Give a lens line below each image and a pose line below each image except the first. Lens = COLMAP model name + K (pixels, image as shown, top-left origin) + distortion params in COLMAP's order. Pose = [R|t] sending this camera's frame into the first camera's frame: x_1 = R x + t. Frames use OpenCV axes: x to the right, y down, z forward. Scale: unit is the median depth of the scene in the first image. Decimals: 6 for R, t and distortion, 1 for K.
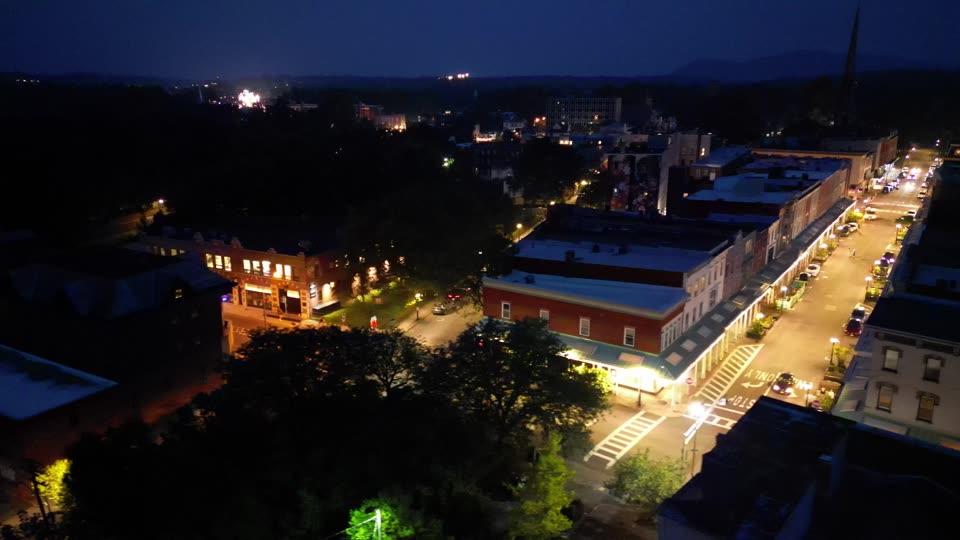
lens RADIAL K [[706.6, 0, 483.0], [0, 706.6, 271.4], [0, 0, 1]] dist [0.068481, -0.014470]
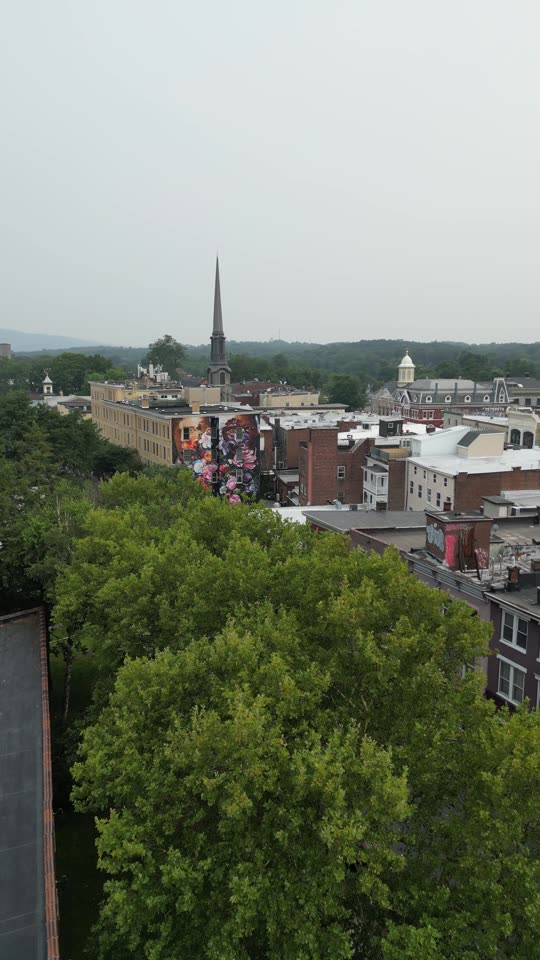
lens RADIAL K [[706.6, 0, 272.5], [0, 706.6, 480.4], [0, 0, 1]] dist [0.068481, -0.014470]
pose [[0.717293, -0.120177, 0.686330, -0.289860], [0.180197, 0.983499, -0.016115, -0.142618], [-0.673068, 0.135233, 0.727112, 0.839025]]
